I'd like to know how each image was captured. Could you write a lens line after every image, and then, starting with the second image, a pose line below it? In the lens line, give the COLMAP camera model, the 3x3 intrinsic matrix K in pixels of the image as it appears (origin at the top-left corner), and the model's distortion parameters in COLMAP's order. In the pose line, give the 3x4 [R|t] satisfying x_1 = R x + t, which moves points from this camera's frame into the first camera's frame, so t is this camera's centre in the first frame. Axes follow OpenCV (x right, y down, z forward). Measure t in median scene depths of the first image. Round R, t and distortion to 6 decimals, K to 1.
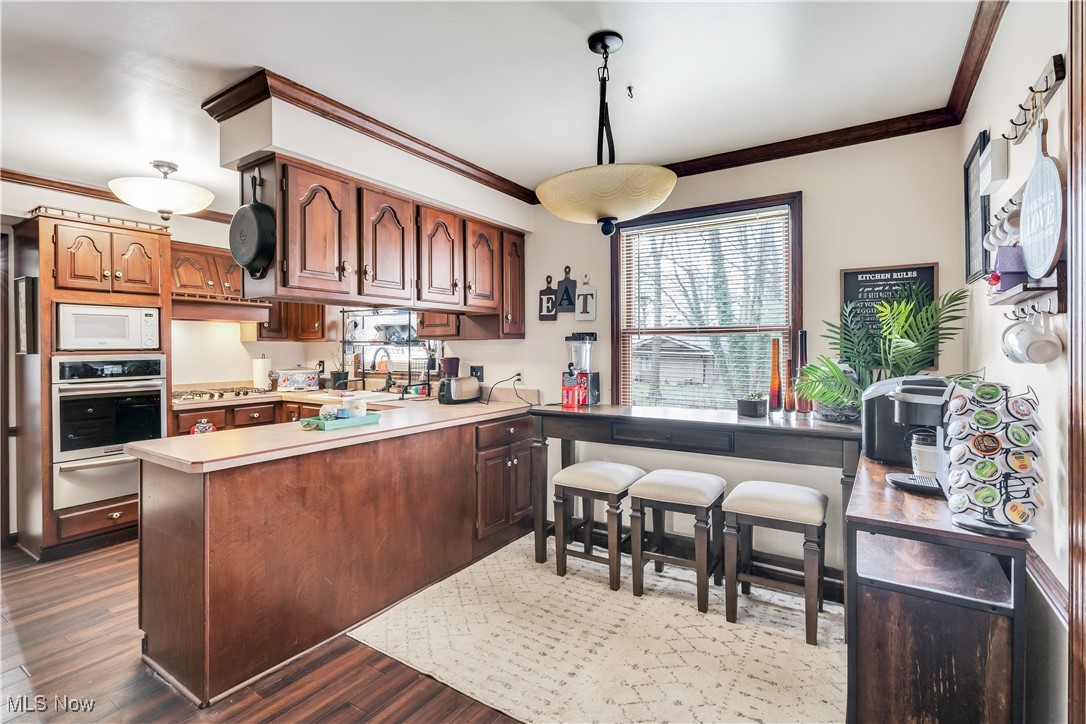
lens RADIAL K [[518.6, 0, 539.9], [0, 518.6, 356.3], [0, 0, 1]] dist [-0.000772, 0.001633]
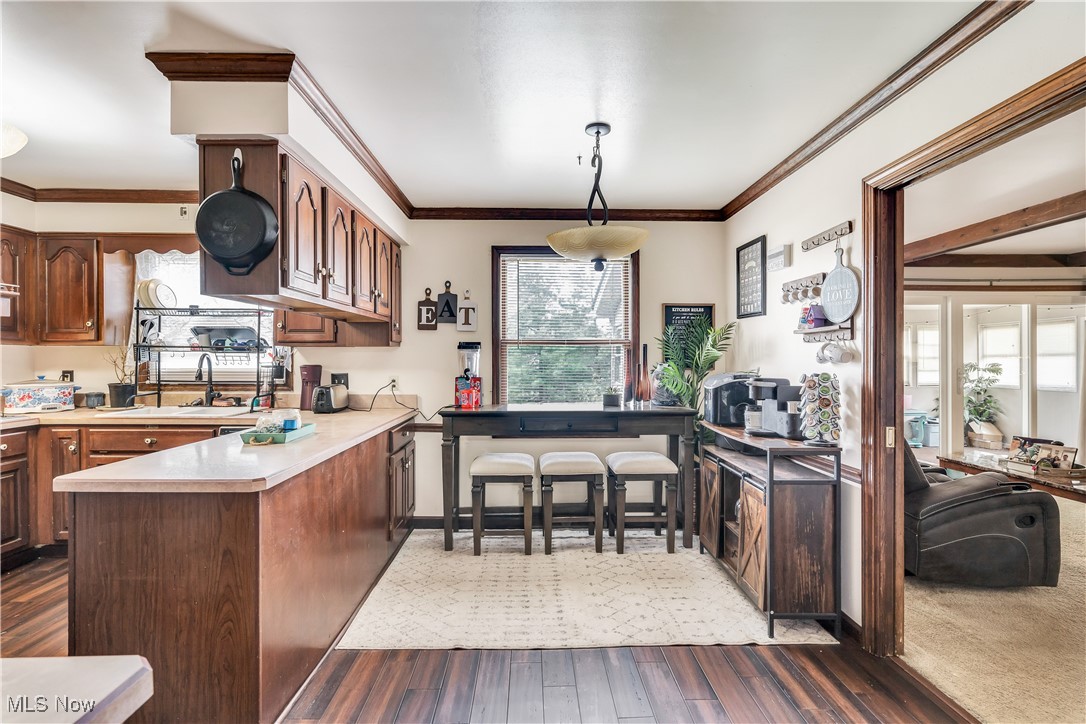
lens RADIAL K [[518.6, 0, 537.3], [0, 518.6, 360.9], [0, 0, 1]] dist [-0.000772, 0.001633]
pose [[0.822934, -0.000663, 0.568136, -0.428970], [0.005533, 0.999961, -0.006847, 0.004339], [-0.568110, 0.008778, 0.822906, -0.012621]]
